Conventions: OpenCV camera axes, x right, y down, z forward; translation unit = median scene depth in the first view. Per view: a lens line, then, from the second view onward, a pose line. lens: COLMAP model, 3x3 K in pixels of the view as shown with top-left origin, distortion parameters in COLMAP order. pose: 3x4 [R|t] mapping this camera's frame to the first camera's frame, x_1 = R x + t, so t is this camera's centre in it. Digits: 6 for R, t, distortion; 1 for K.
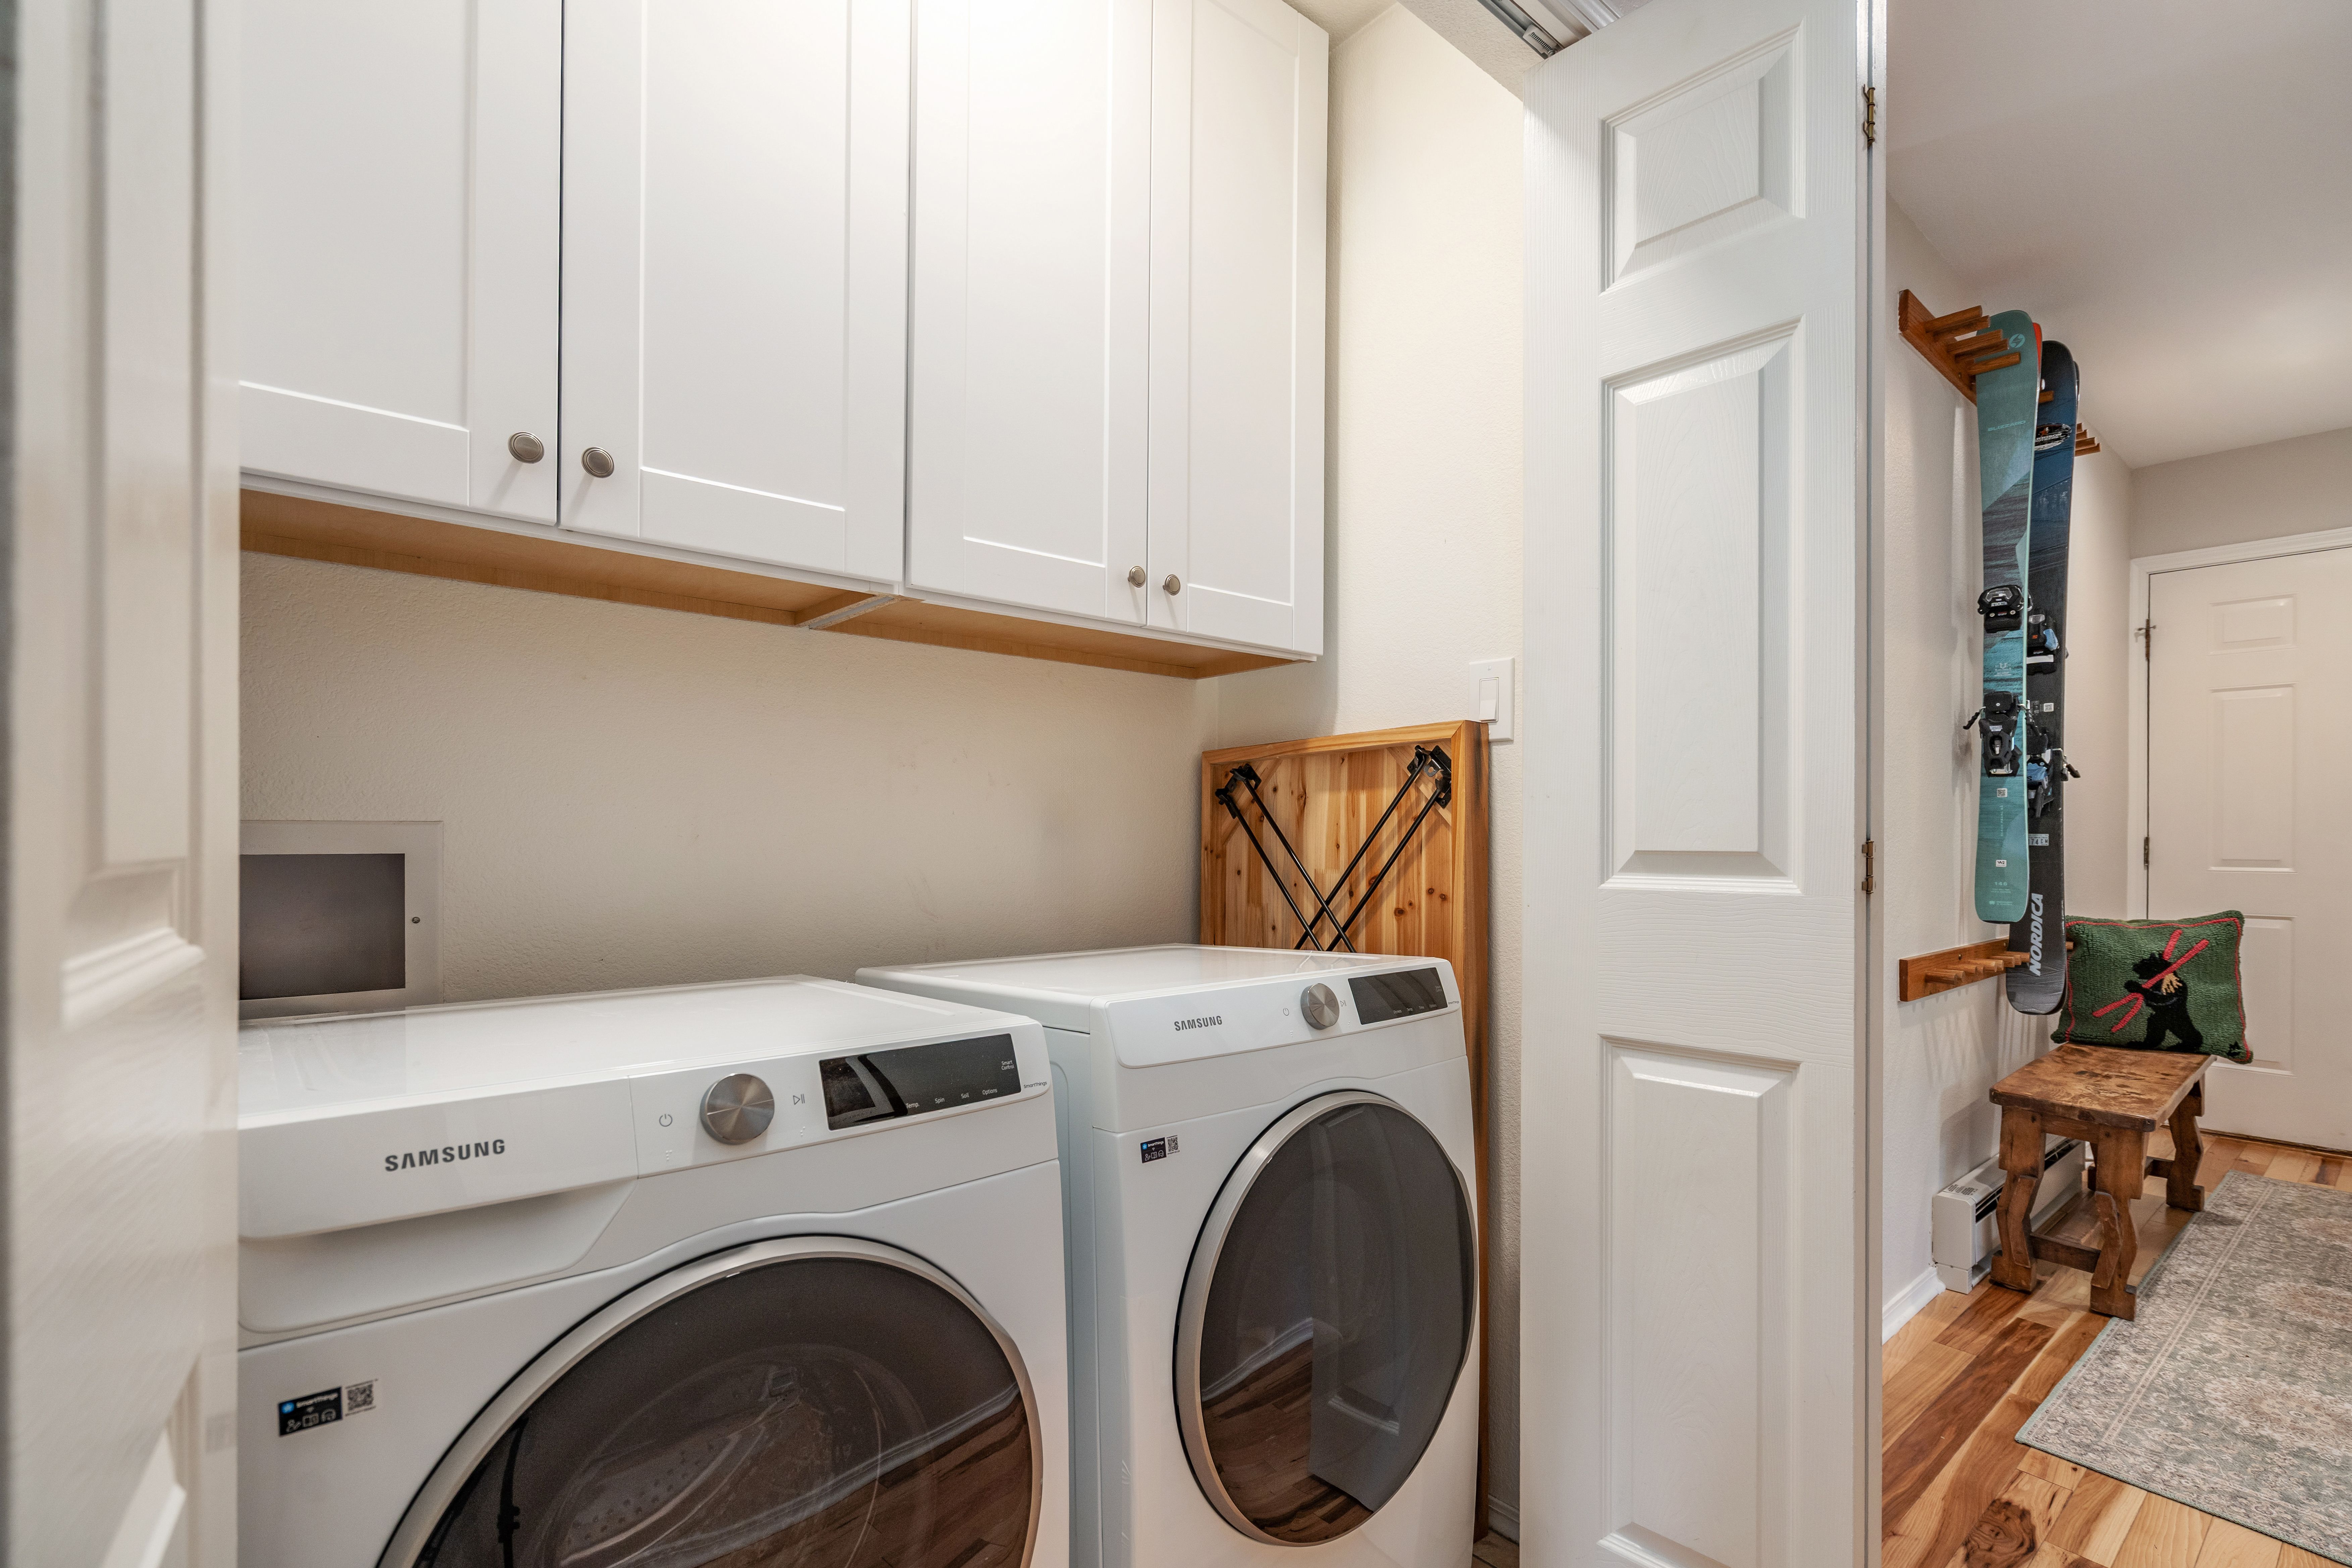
lens RADIAL K [[1076.7, 0, 1175.4], [0, 1076.7, 831.3], [0, 0, 1]] dist [-0.005308, 0.001941]
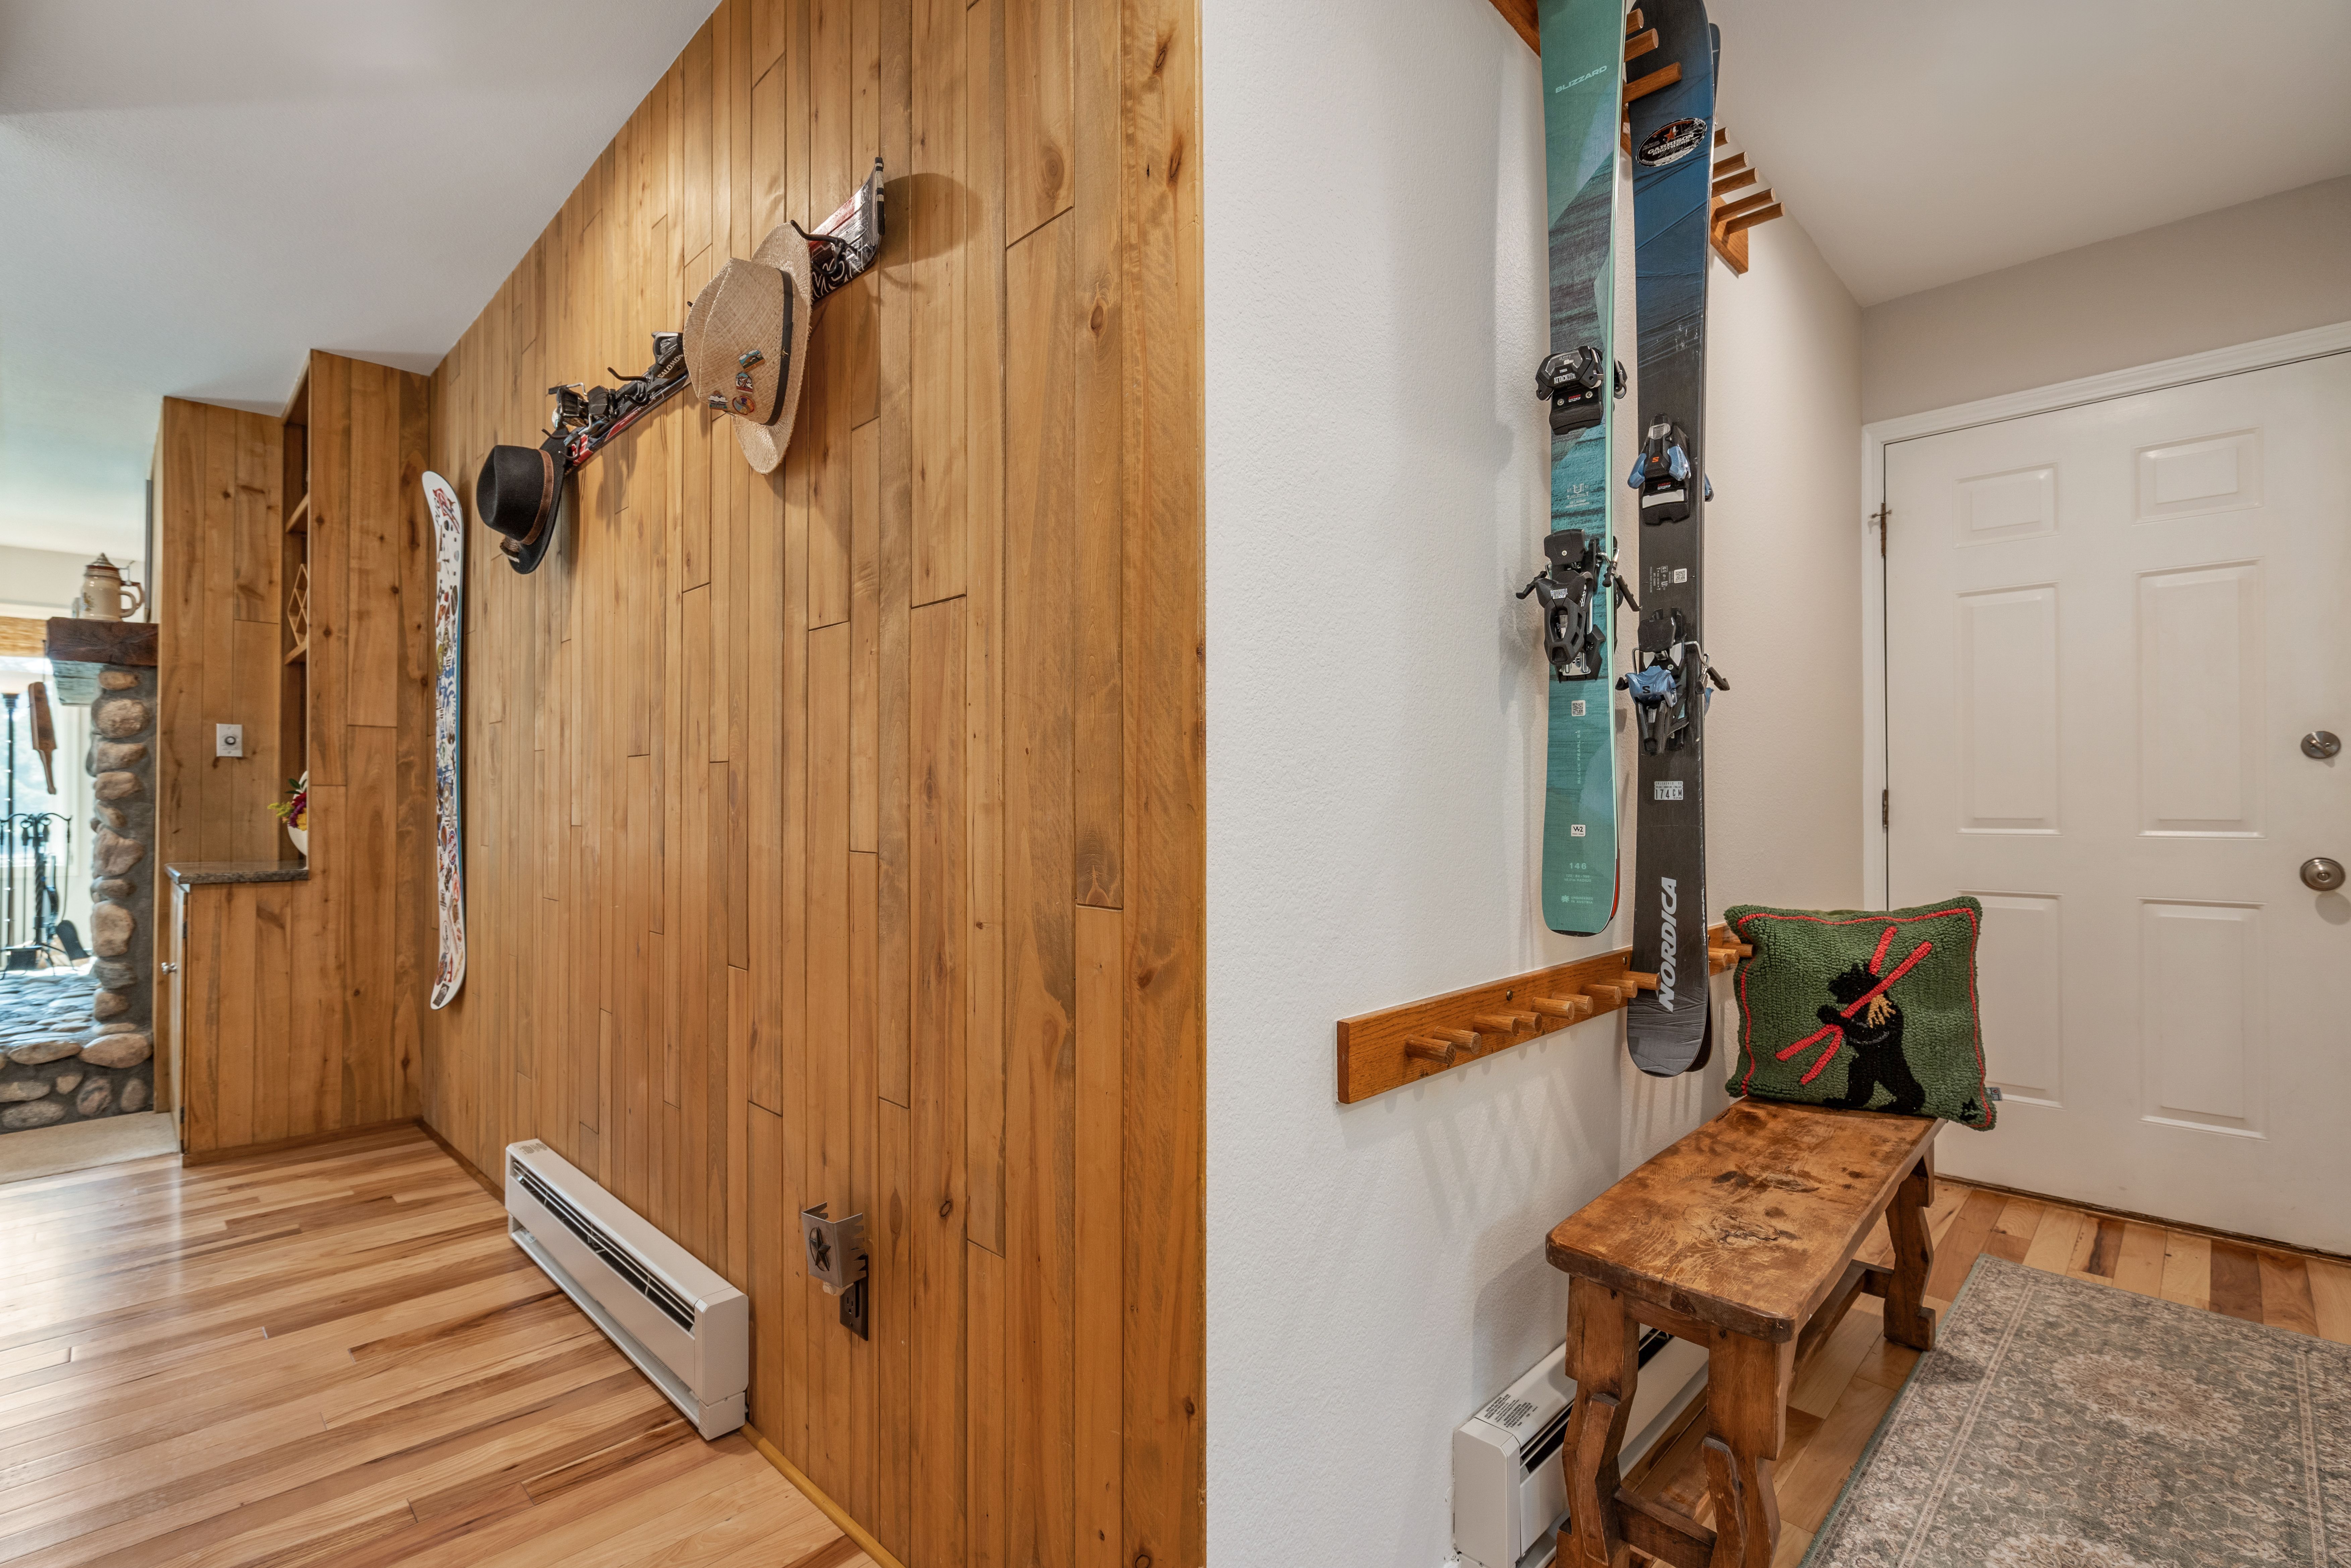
lens RADIAL K [[1076.1, 0, 1175.5], [0, 1076.1, 790.0], [0, 0, 1]] dist [-0.005308, 0.001941]
pose [[0.994630, -0.007539, 0.103220, 0.457896], [0.008229, 0.999947, -0.006255, 0.008950], [-0.103167, 0.007071, 0.994639, 0.414650]]
